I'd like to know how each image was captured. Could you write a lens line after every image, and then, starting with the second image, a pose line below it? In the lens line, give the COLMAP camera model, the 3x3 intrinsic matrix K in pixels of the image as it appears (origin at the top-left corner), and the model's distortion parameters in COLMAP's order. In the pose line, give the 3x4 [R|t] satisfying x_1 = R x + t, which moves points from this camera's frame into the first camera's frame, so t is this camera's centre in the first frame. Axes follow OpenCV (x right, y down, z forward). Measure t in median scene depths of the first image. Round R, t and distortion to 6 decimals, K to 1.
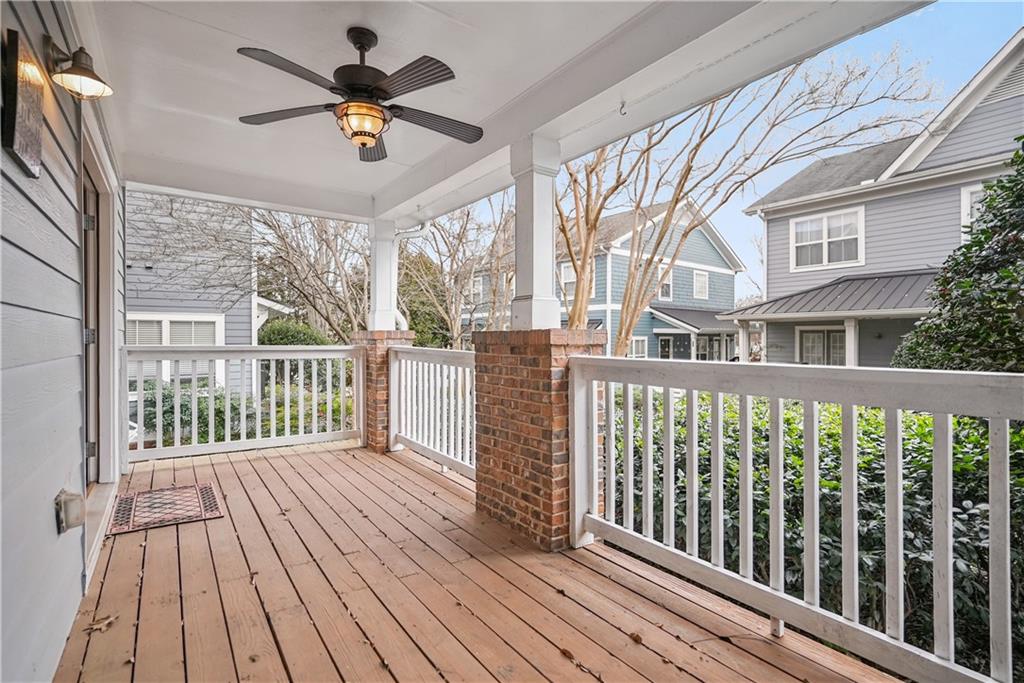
lens RADIAL K [[495.5, 0, 514.4], [0, 495.5, 337.9], [0, 0, 1]] dist [-0.000287, -0.000462]
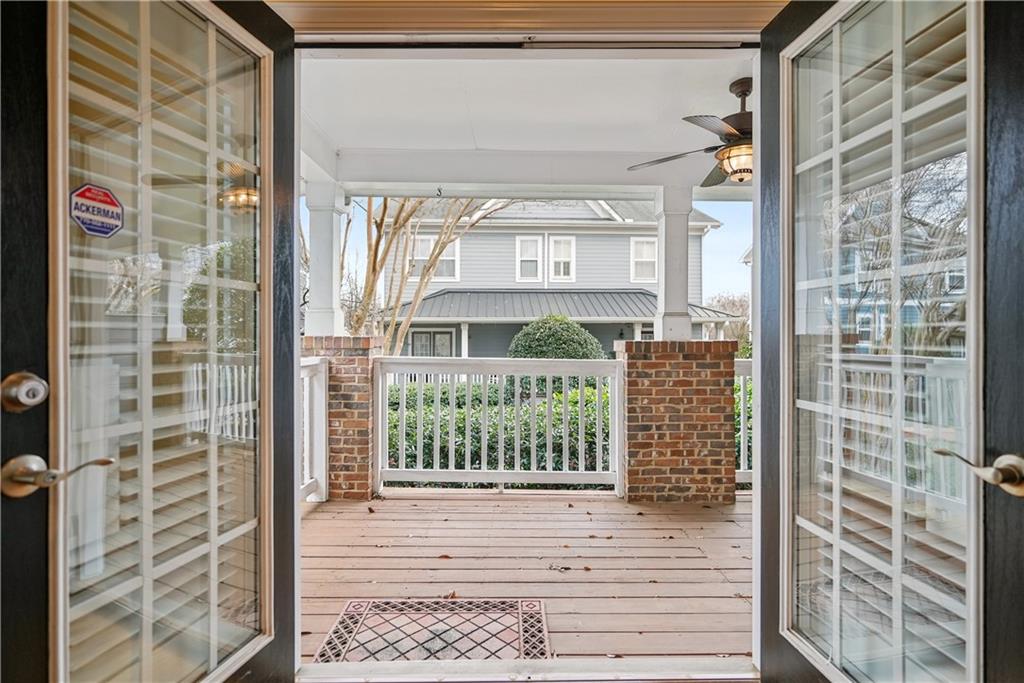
lens RADIAL K [[495.5, 0, 513.7], [0, 495.5, 336.6], [0, 0, 1]] dist [-0.000287, -0.000462]
pose [[0.571721, -0.005732, 0.820428, -1.156109], [0.004250, 0.999983, 0.004025, -0.029562], [-0.820437, 0.001186, 0.571736, 0.592622]]
